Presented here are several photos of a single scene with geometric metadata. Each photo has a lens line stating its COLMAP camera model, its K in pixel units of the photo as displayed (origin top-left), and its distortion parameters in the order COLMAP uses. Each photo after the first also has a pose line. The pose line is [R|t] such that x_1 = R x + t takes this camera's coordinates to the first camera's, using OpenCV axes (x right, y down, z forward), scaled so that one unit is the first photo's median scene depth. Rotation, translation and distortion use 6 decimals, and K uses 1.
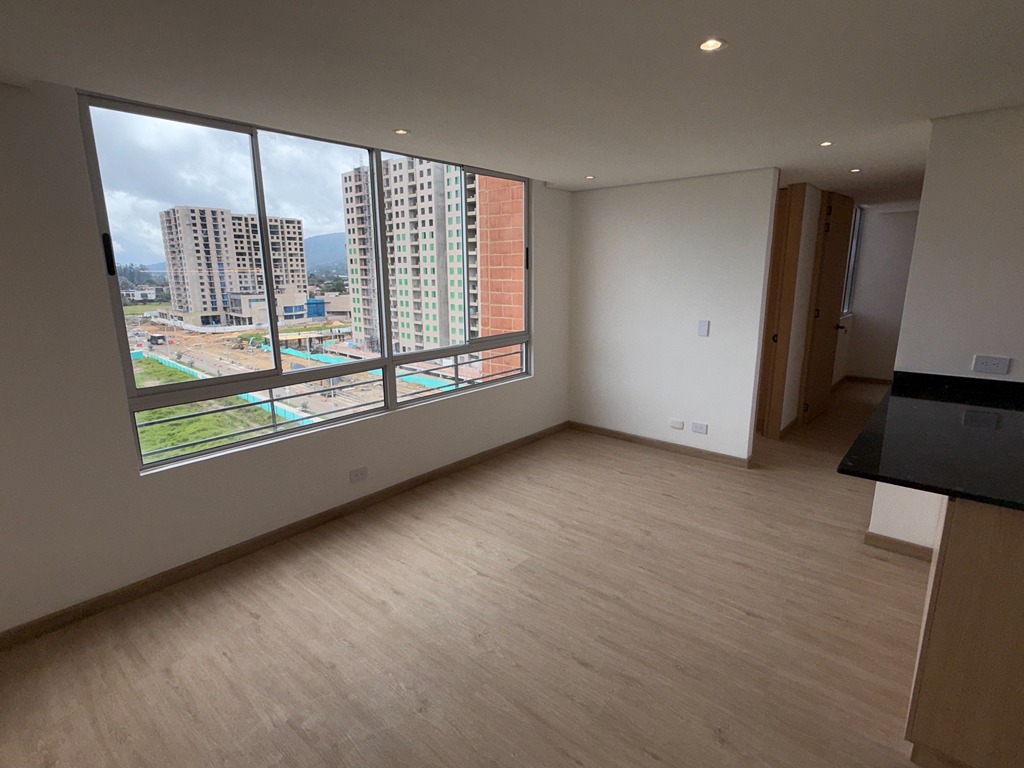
lens RADIAL K [[522.7, 0, 513.8], [0, 522.7, 387.6], [0, 0, 1]] dist [0.002882, 0.000314]
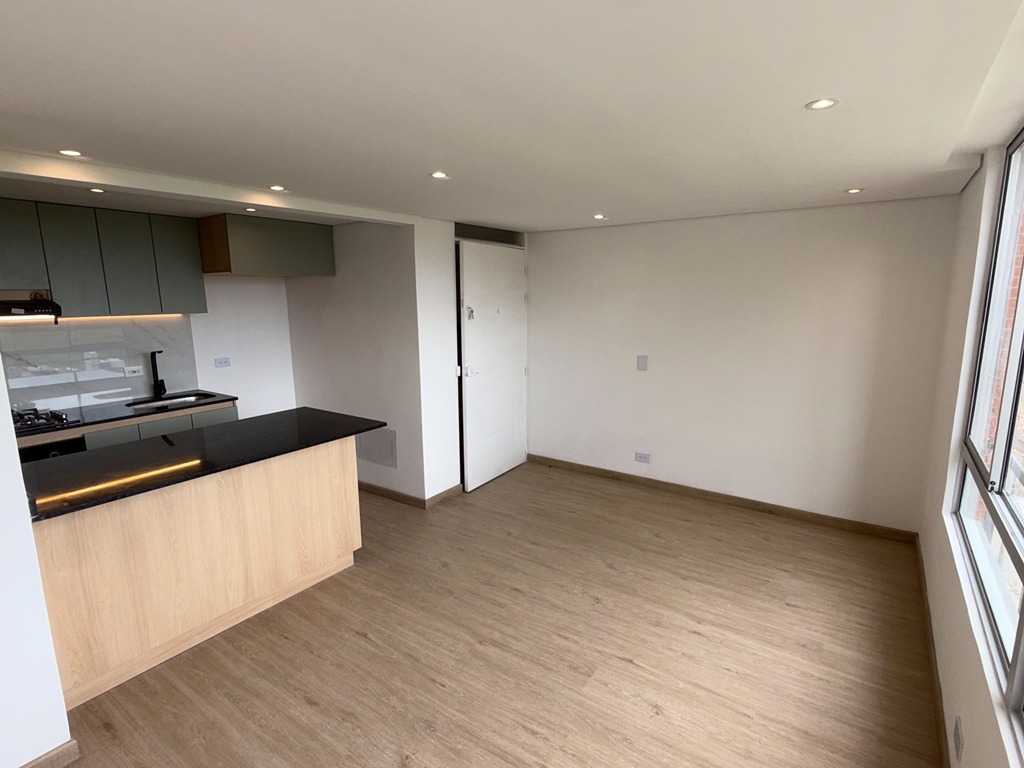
lens RADIAL K [[522.7, 0, 513.8], [0, 522.7, 387.6], [0, 0, 1]] dist [0.002882, 0.000314]
pose [[-0.994925, 0.032114, -0.095354, 0.169412], [-0.007308, 0.922130, 0.386811, -0.349992], [0.100351, 0.385544, -0.917216, 1.366340]]
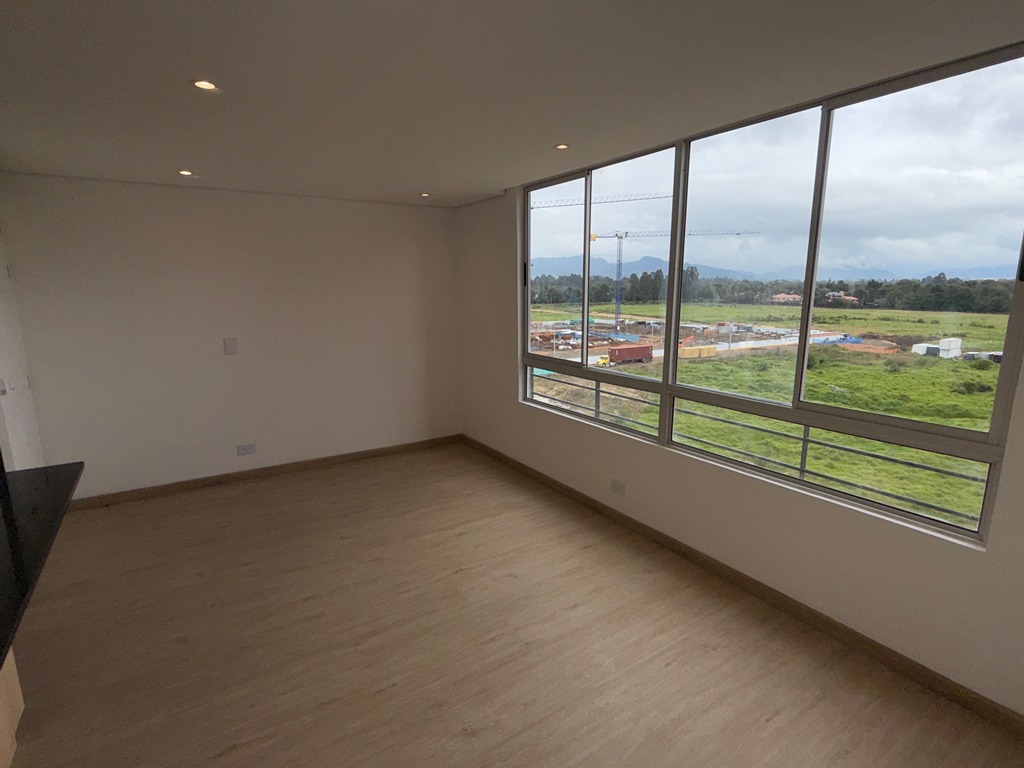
lens RADIAL K [[522.7, 0, 513.8], [0, 522.7, 387.6], [0, 0, 1]] dist [0.002882, 0.000314]
pose [[-0.278705, 0.194403, -0.940495, 0.700419], [-0.203508, 0.945104, 0.255663, -0.241576], [0.938567, 0.262653, -0.223842, 1.048939]]
